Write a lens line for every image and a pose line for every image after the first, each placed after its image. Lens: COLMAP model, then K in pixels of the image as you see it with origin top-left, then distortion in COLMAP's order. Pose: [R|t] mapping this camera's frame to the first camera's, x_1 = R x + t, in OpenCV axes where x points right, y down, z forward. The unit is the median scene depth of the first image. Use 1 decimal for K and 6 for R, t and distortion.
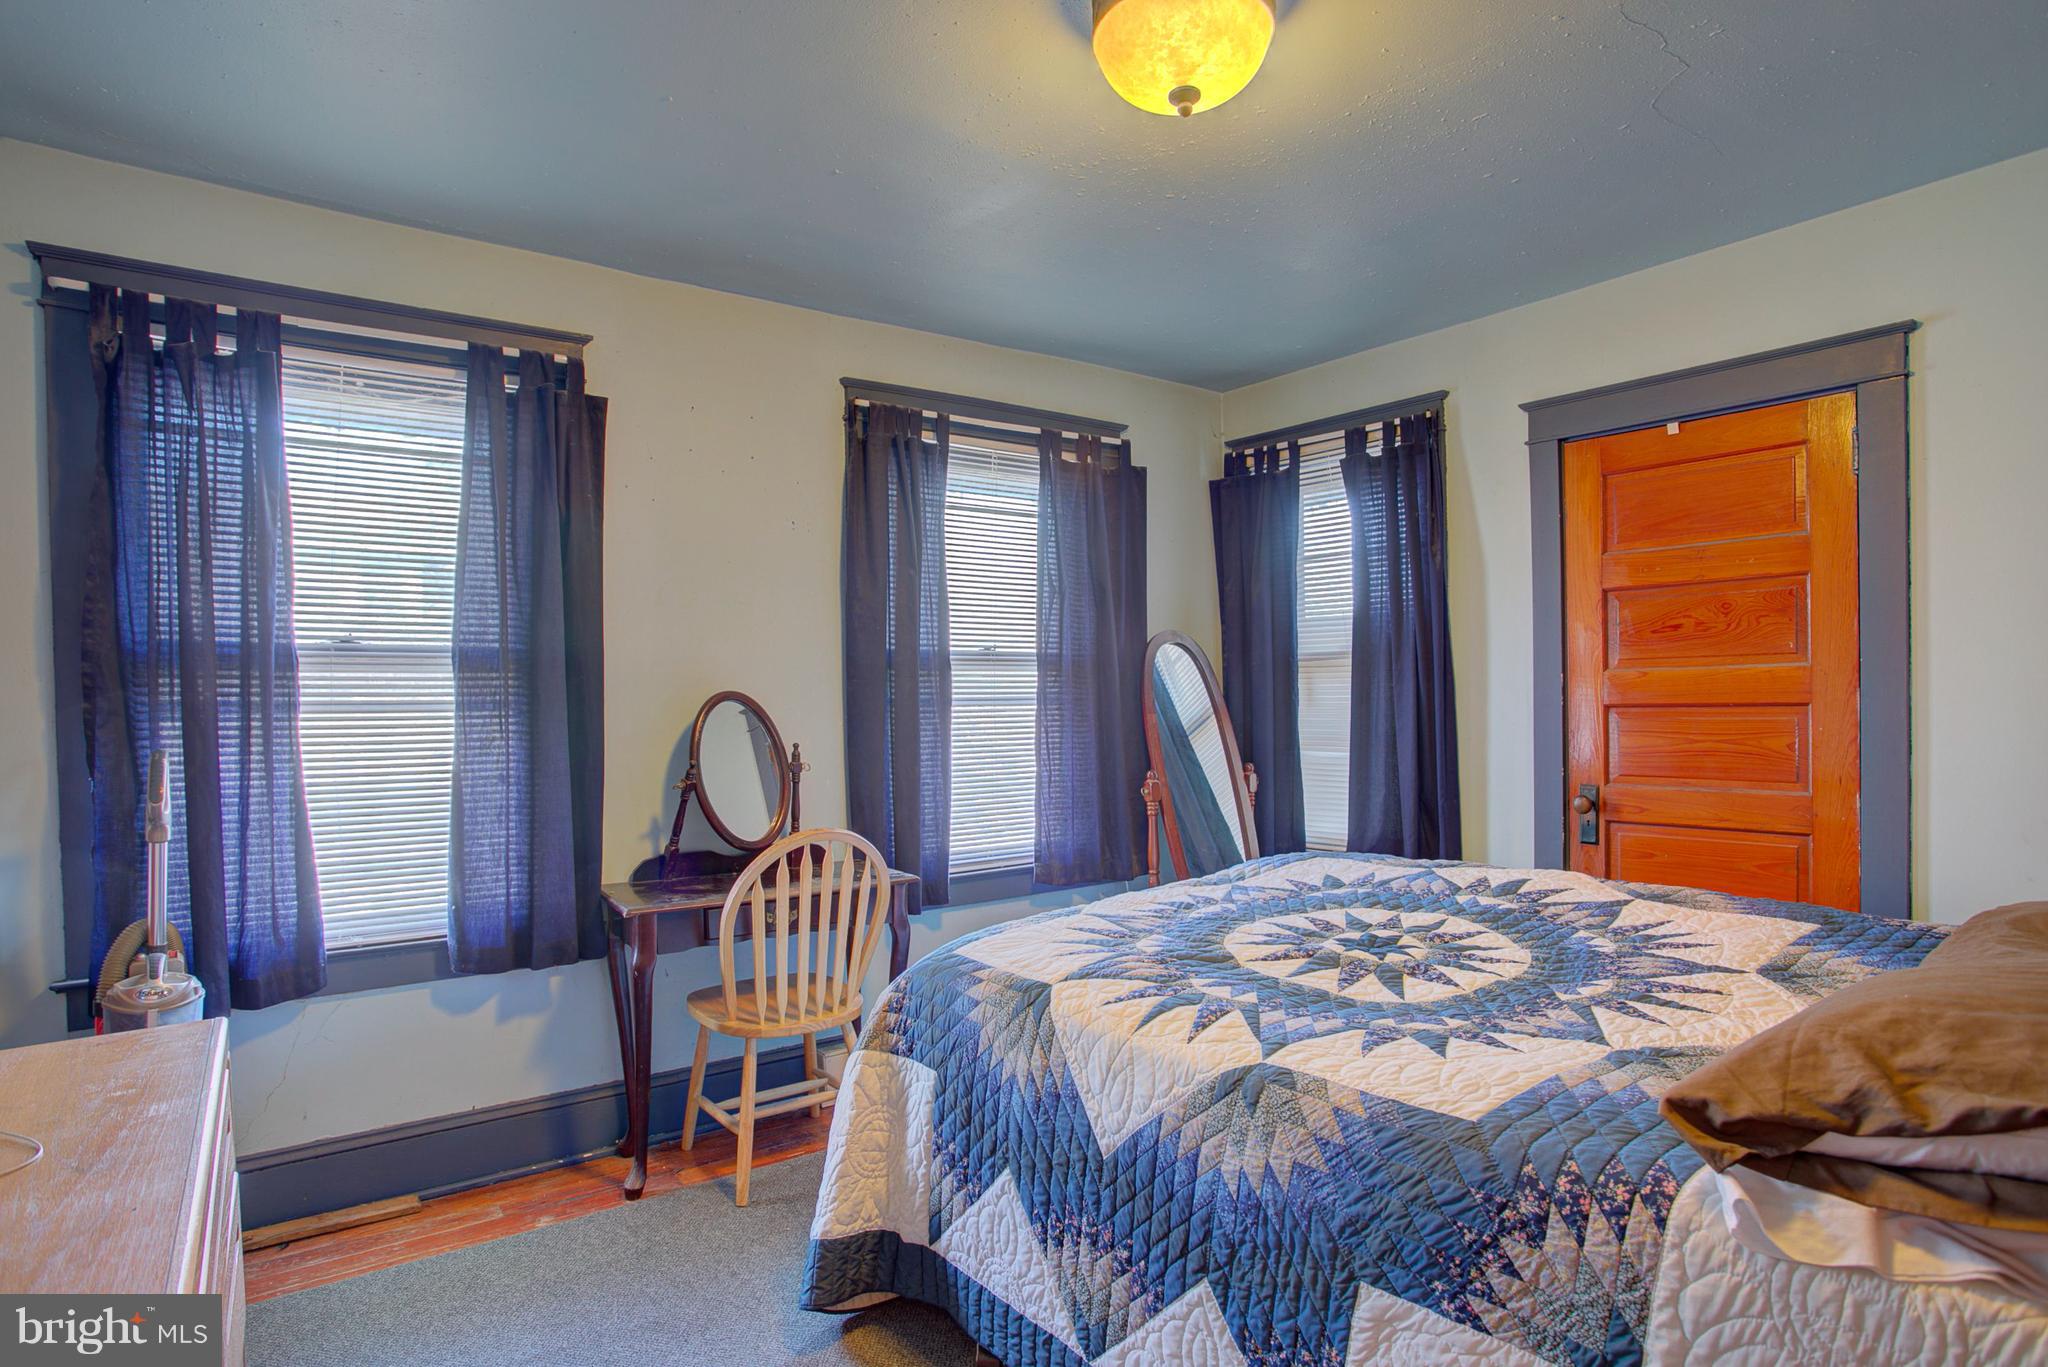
lens RADIAL K [[1231.0, 0, 1138.5], [0, 1231.0, 692.6], [0, 0, 1]] dist [-0.030470, 0.003291]
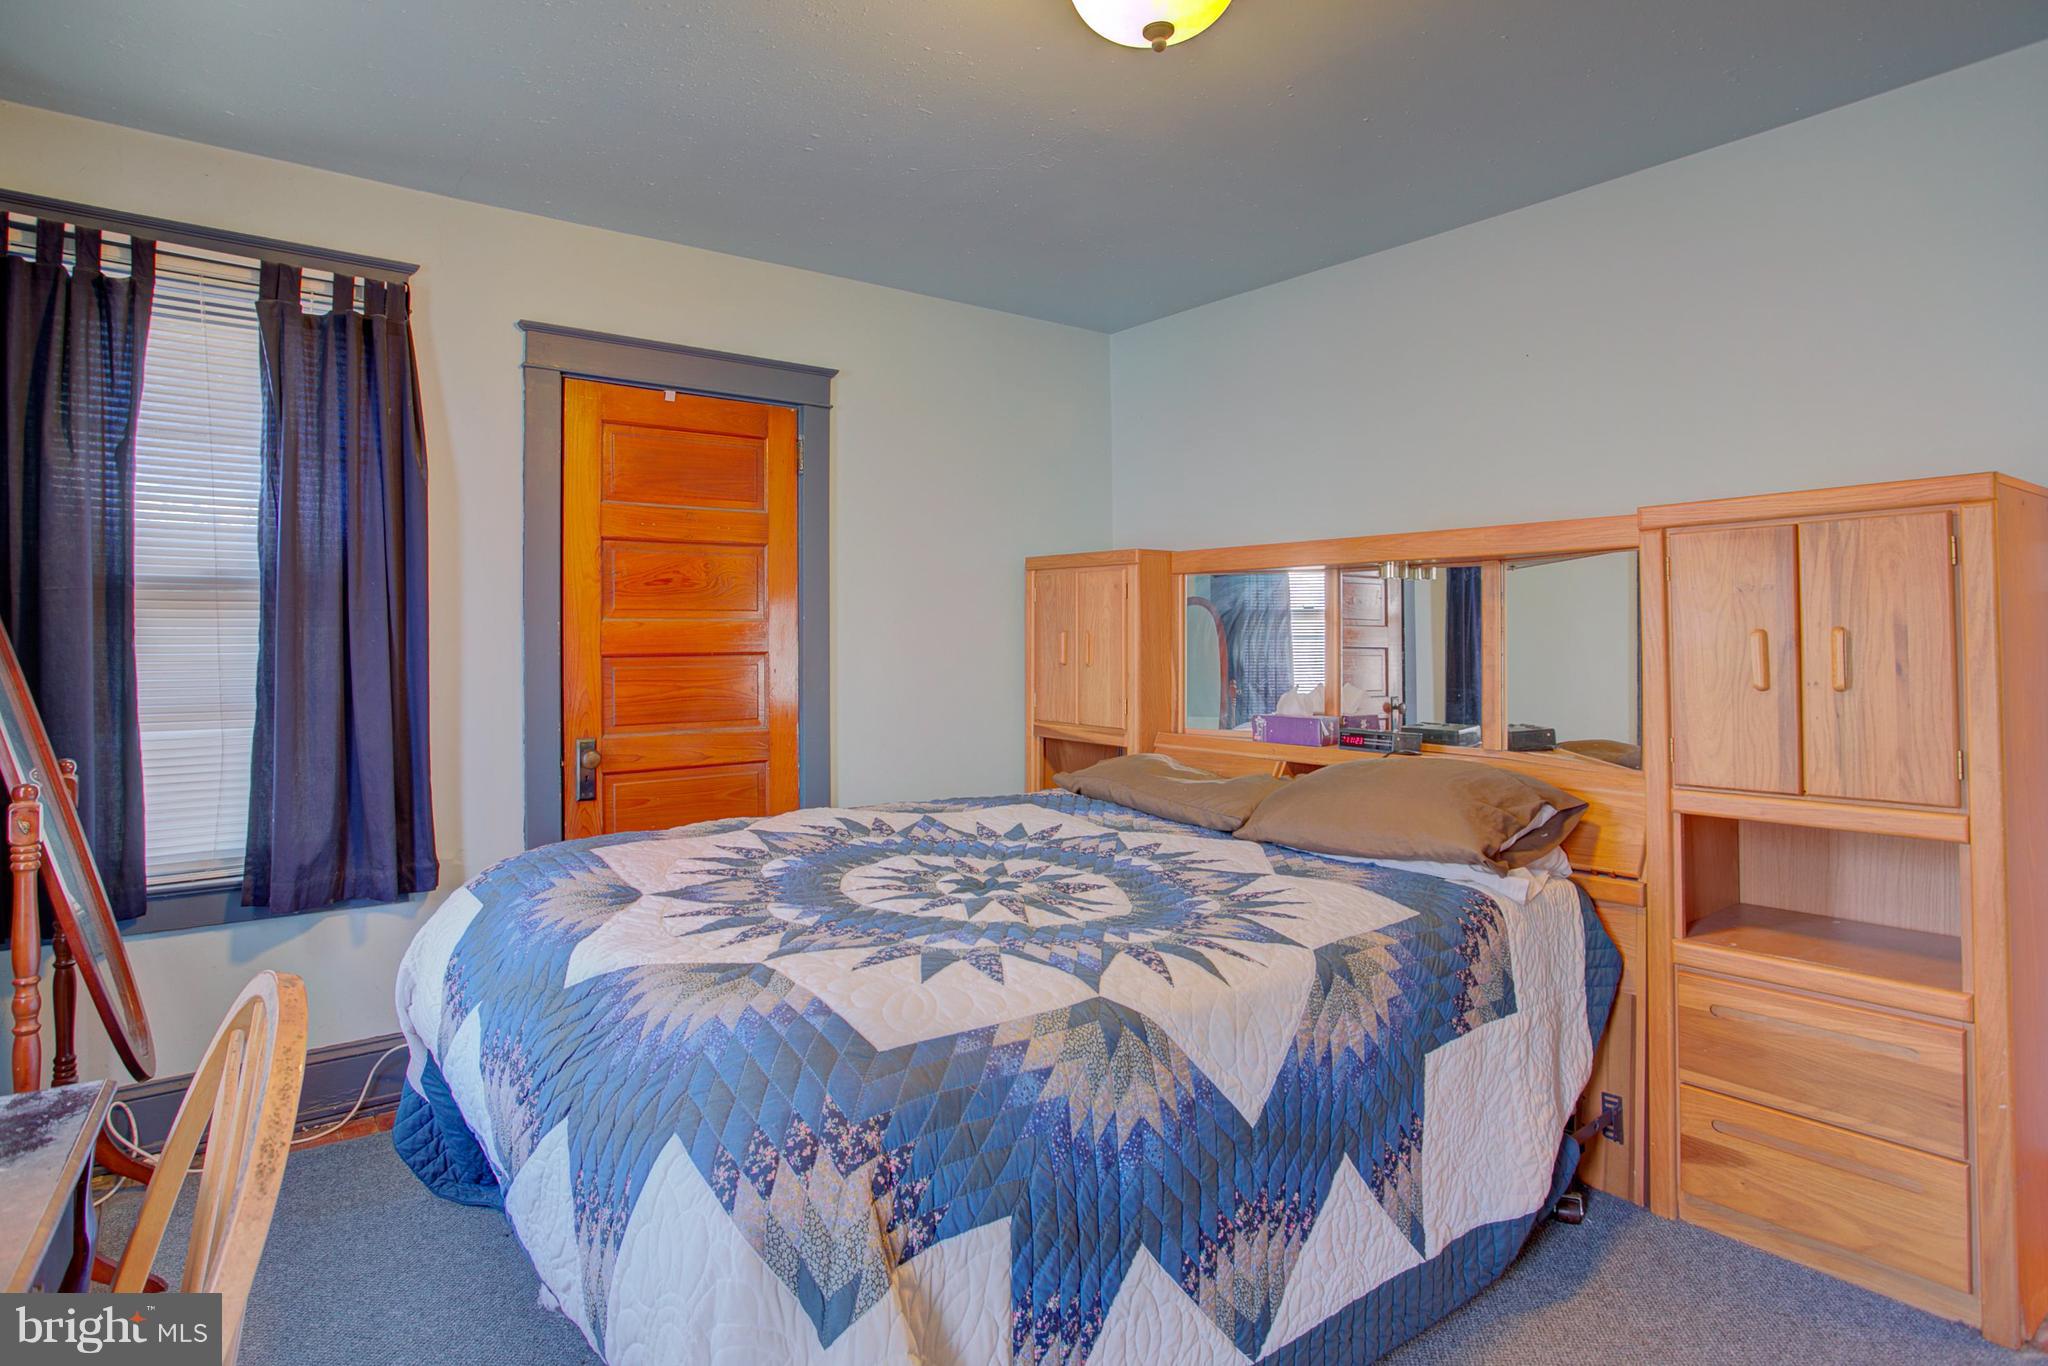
lens RADIAL K [[1111.4, 0, 1020.0], [0, 1111.4, 611.1], [0, 0, 1]] dist [-0.016048, 0.001536]
pose [[0.018247, 0.035577, 0.999200, -0.591561], [0.005518, 0.999348, -0.035683, 0.009973], [-0.999818, 0.006165, 0.018038, 0.768156]]
